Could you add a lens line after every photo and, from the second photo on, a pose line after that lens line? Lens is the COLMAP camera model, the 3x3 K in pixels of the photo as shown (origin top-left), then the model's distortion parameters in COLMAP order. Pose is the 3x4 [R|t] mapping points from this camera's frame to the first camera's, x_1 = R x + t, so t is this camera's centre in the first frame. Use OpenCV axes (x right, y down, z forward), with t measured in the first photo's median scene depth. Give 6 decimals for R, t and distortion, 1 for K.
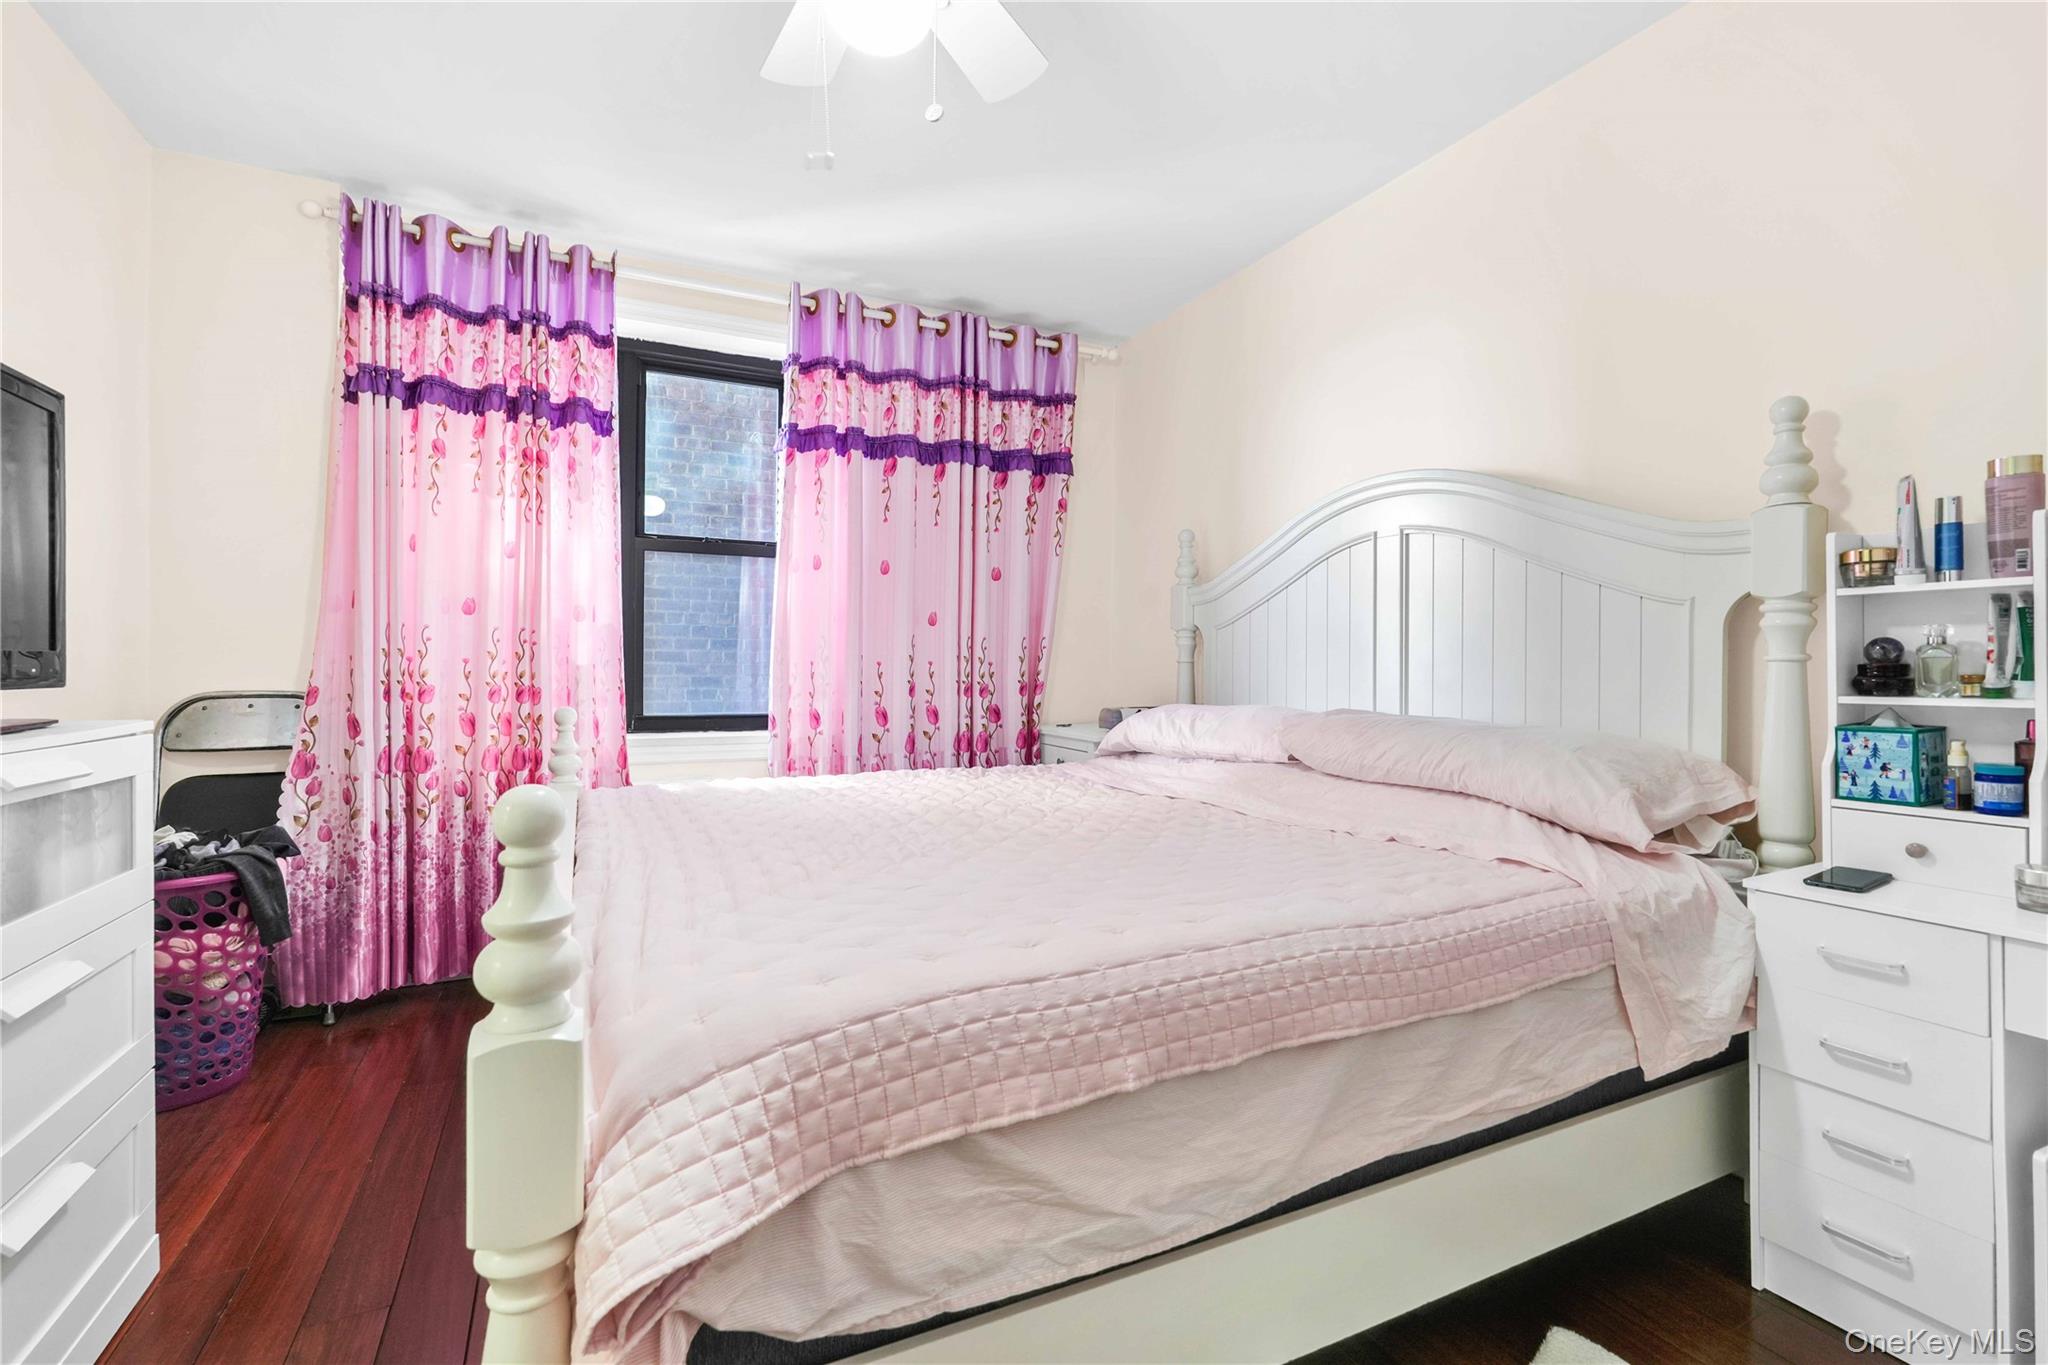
lens RADIAL K [[909.1, 0, 1021.8], [0, 909.1, 673.8], [0, 0, 1]] dist [-0.000301, -0.000112]
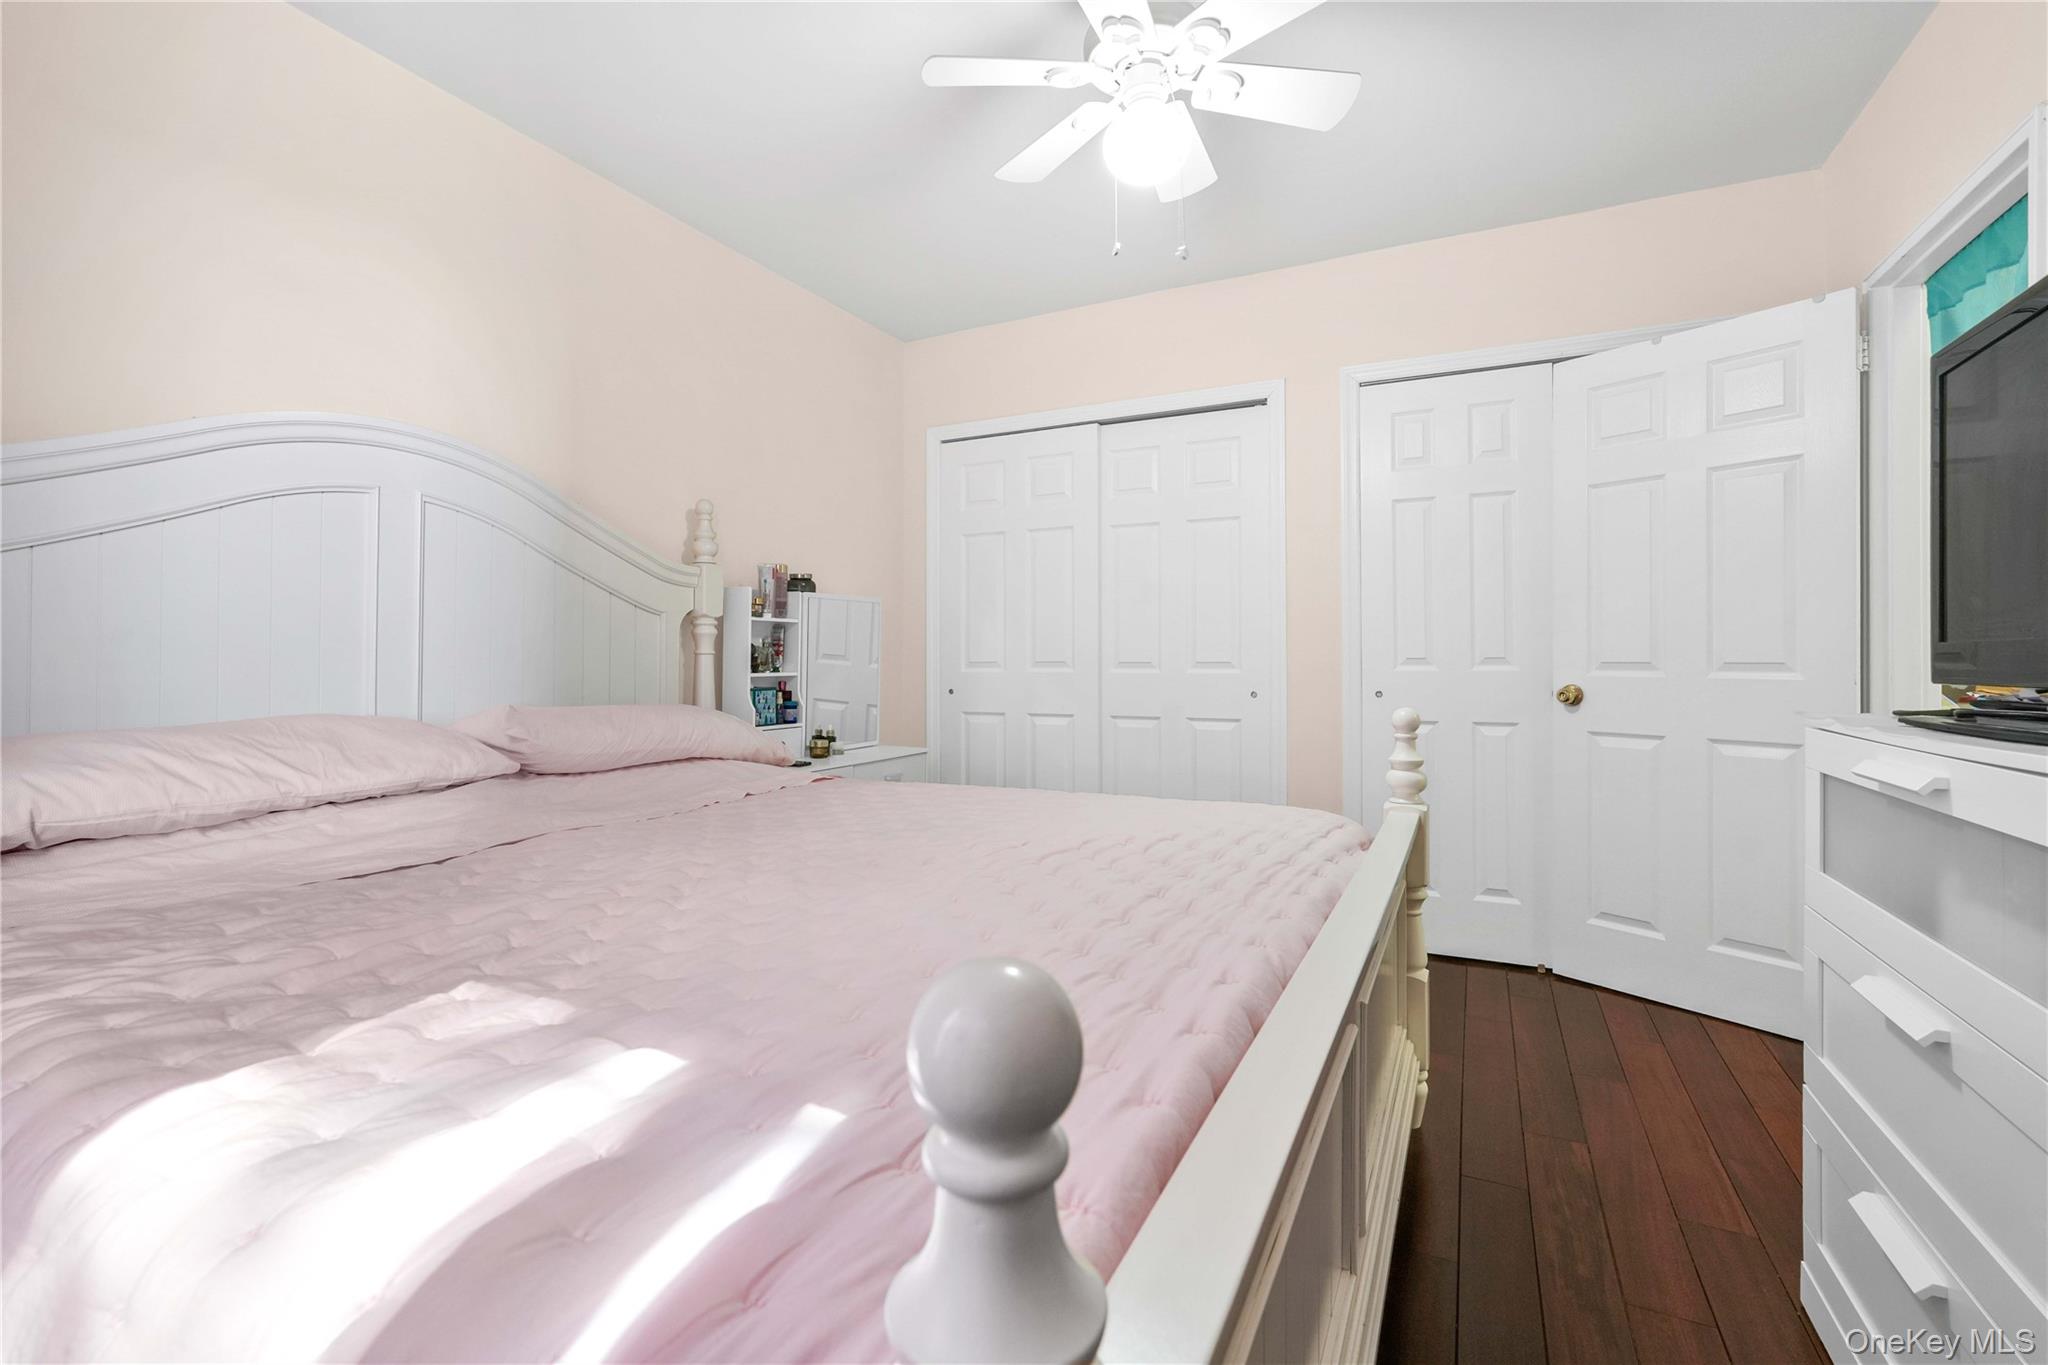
lens RADIAL K [[909.1, 0, 1021.8], [0, 909.1, 673.8], [0, 0, 1]] dist [-0.000301, -0.000112]
pose [[-0.611267, -0.011465, 0.791342, -0.906981], [0.001951, 0.999870, 0.015993, -0.003228], [-0.791422, 0.011320, -0.611165, 1.655307]]
